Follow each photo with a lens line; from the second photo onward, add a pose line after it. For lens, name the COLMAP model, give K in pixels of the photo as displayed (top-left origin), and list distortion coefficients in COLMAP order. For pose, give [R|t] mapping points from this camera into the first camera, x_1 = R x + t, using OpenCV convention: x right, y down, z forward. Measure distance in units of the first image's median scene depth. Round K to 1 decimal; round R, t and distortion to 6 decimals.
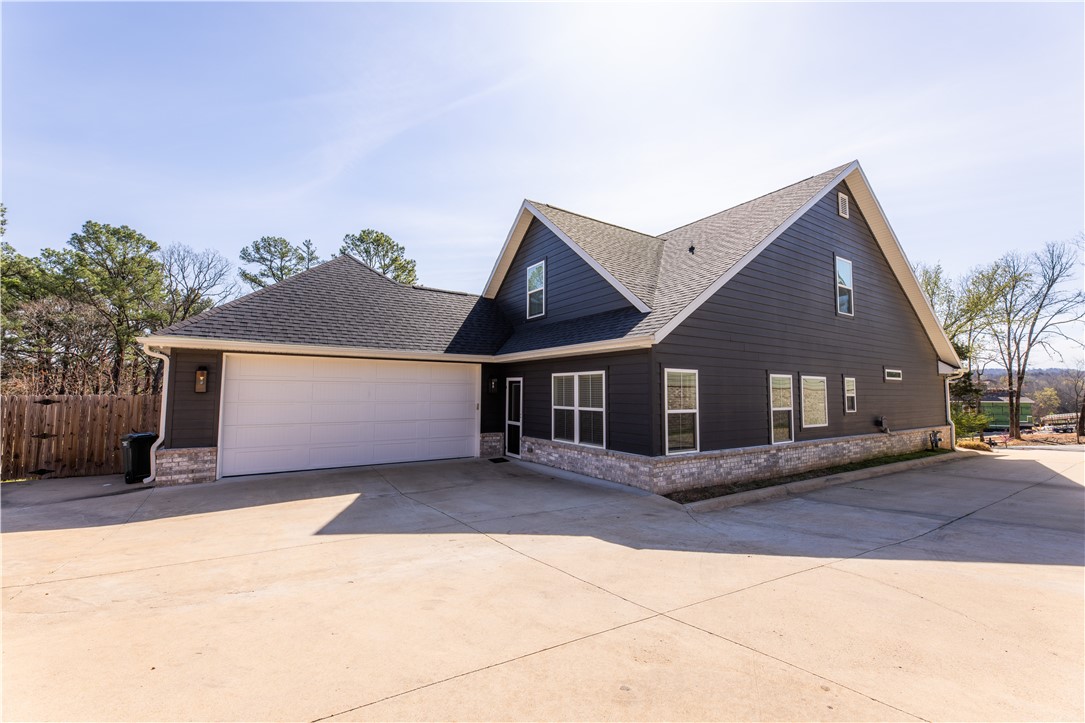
lens RADIAL K [[442.0, 0, 541.2], [0, 442.0, 356.0], [0, 0, 1]] dist [-0.002498, 0.000874]
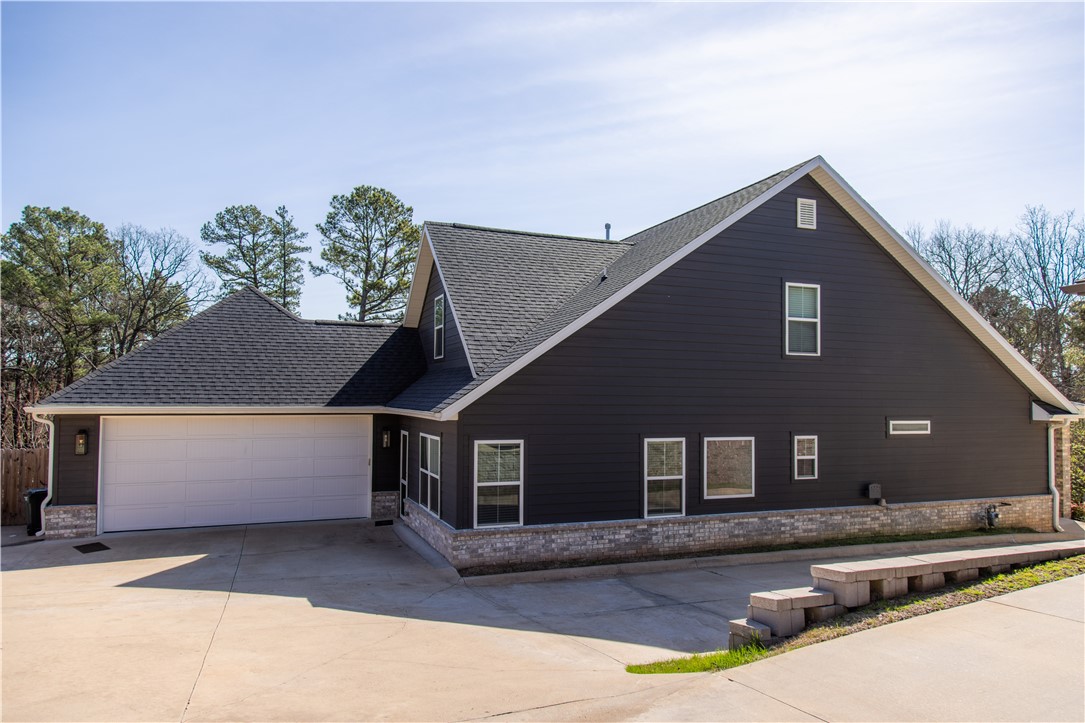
lens RADIAL K [[706.2, 0, 534.2], [0, 706.2, 375.7], [0, 0, 1]] dist [0.019598, -0.002136]
pose [[0.978627, -0.005317, -0.205577, 0.513533], [0.015439, 0.998744, 0.047661, -0.134035], [0.205065, -0.049816, 0.977480, -0.355378]]
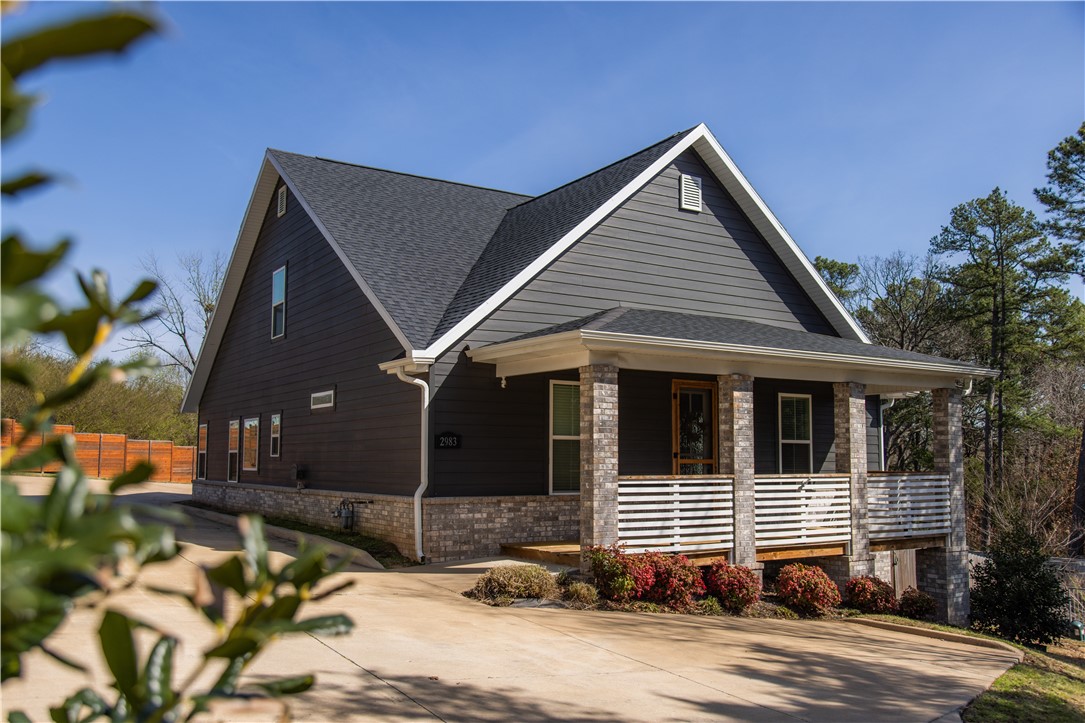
lens RADIAL K [[916.3, 0, 548.0], [0, 916.3, 373.8], [0, 0, 1]] dist [-0.017251, 0.010473]
pose [[-0.003920, -0.101504, -0.994827, 2.531058], [0.080140, 0.991603, -0.101491, 0.197724], [0.996776, -0.080124, 0.004247, 1.593413]]
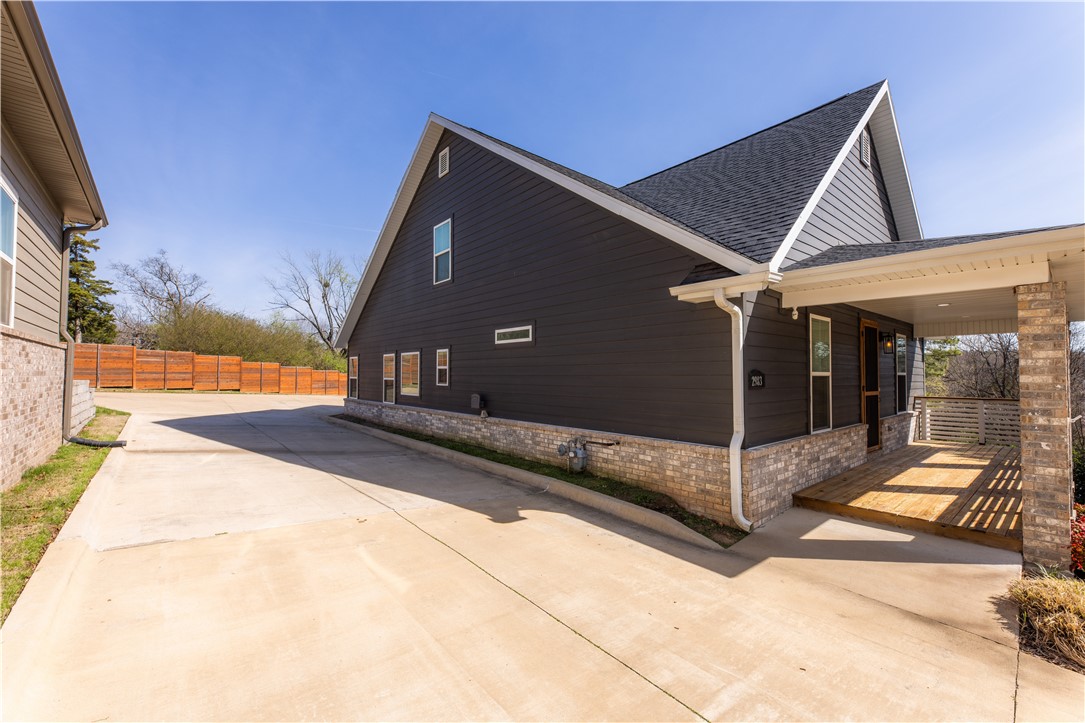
lens RADIAL K [[442.0, 0, 547.7], [0, 442.0, 363.3], [0, 0, 1]] dist [-0.002498, 0.000874]
pose [[0.136181, -0.030388, -0.990218, 1.765363], [0.081575, 0.996479, -0.019361, 0.122874], [0.987320, -0.078140, 0.138181, 1.158016]]
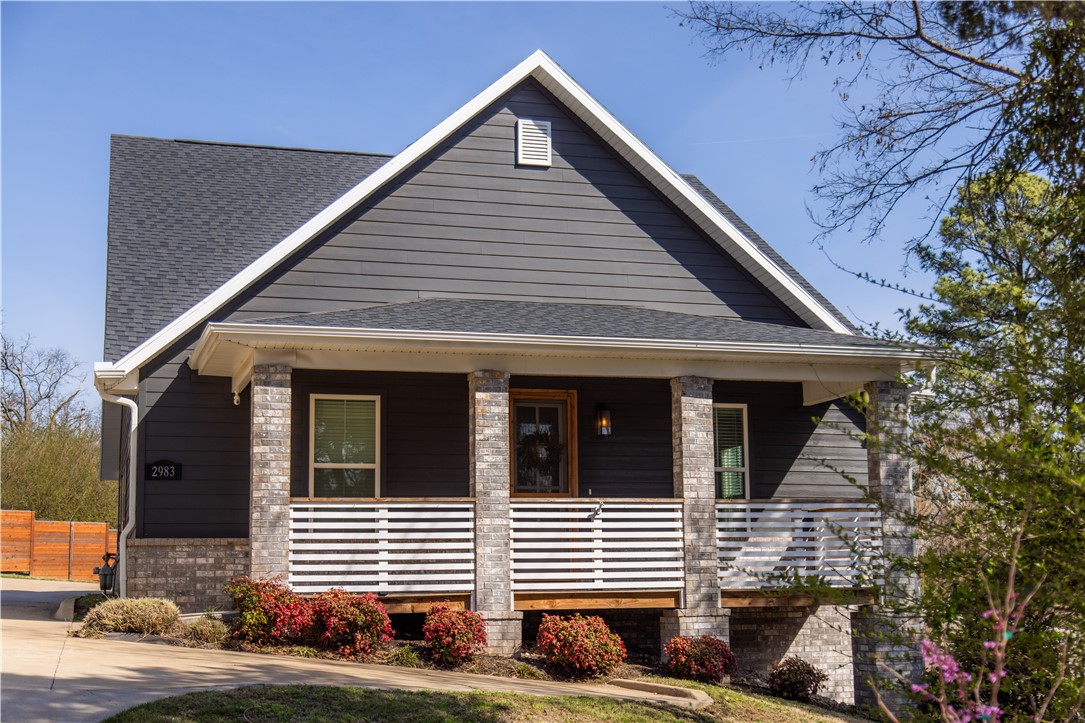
lens RADIAL K [[1471.1, 0, 549.8], [0, 1471.1, 385.5], [0, 0, 1]] dist [0.054281, 0.000000]
pose [[-0.279639, -0.135605, -0.950480, 2.756796], [0.091789, 0.981665, -0.167059, 0.372319], [0.955707, -0.133960, -0.262065, 2.311886]]
